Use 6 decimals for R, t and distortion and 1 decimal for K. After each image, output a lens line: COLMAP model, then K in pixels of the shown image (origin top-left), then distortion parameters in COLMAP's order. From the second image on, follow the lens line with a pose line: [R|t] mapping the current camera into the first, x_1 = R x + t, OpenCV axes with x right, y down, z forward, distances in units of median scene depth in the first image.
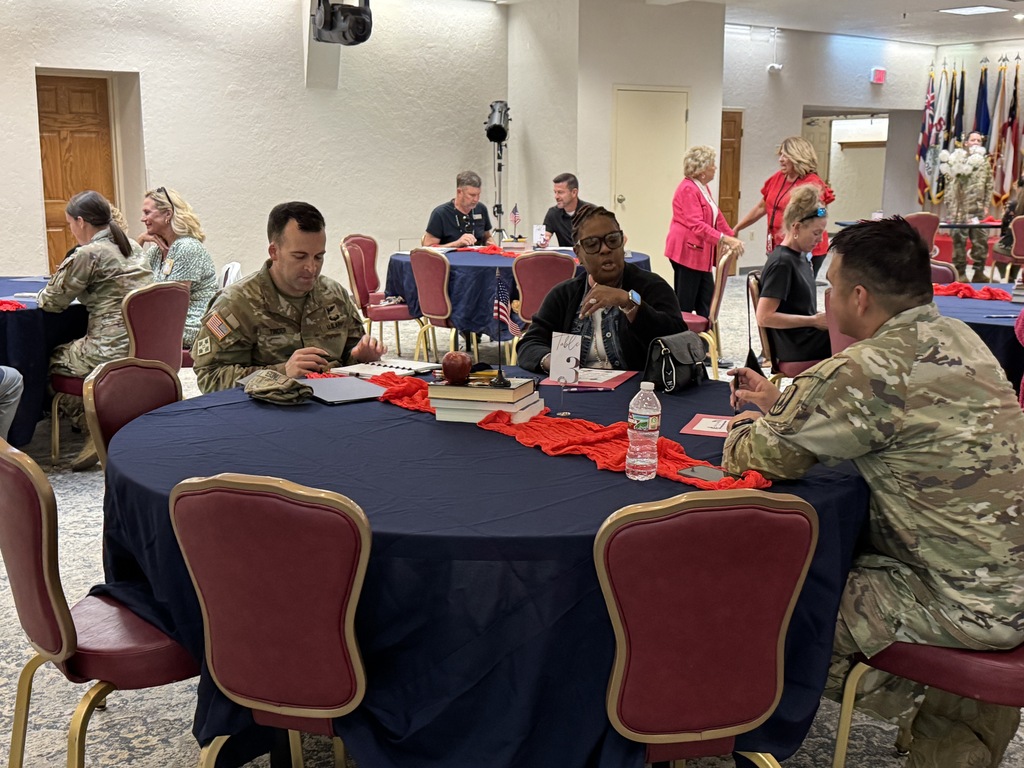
lens RADIAL K [[1171.5, 0, 512.0], [0, 1171.5, 384.0], [0, 0, 1]] dist [0.247902, -0.583396]
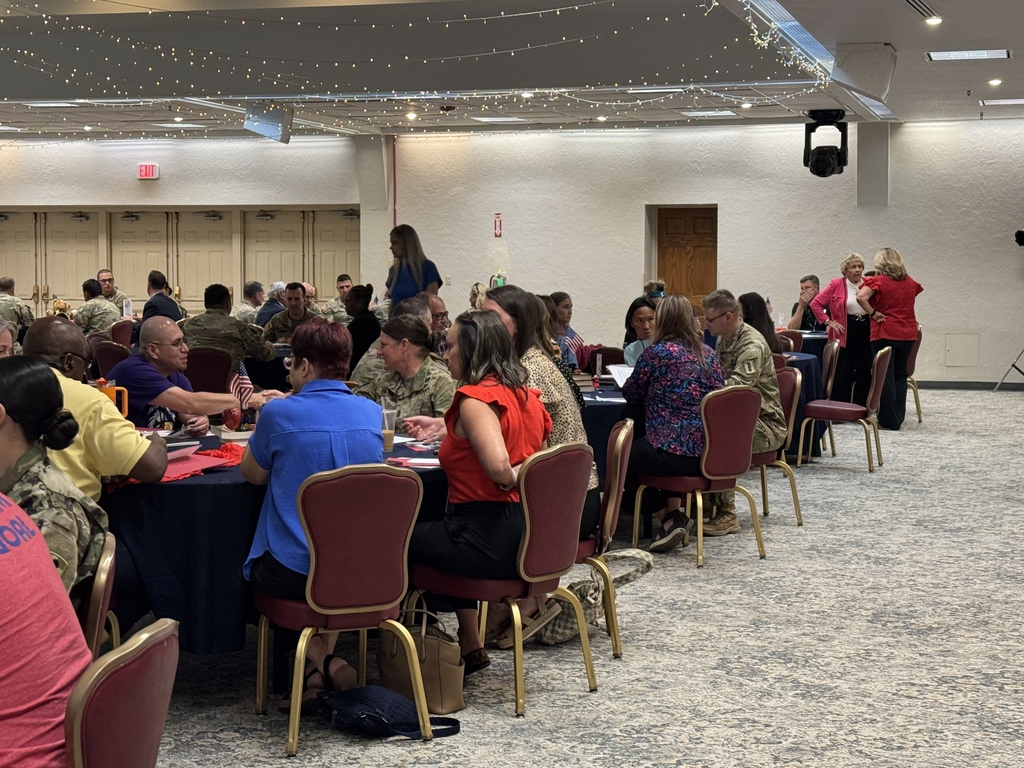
lens RADIAL K [[1744.2, 0, 512.0], [0, 1744.2, 384.0], [0, 0, 1]] dist [0.079065, 0.117069]
pose [[0.574026, 0.056454, -0.816889, 1.931870], [-0.148714, 0.988217, -0.036206, 0.082146], [0.805220, 0.142267, 0.575658, -0.499215]]
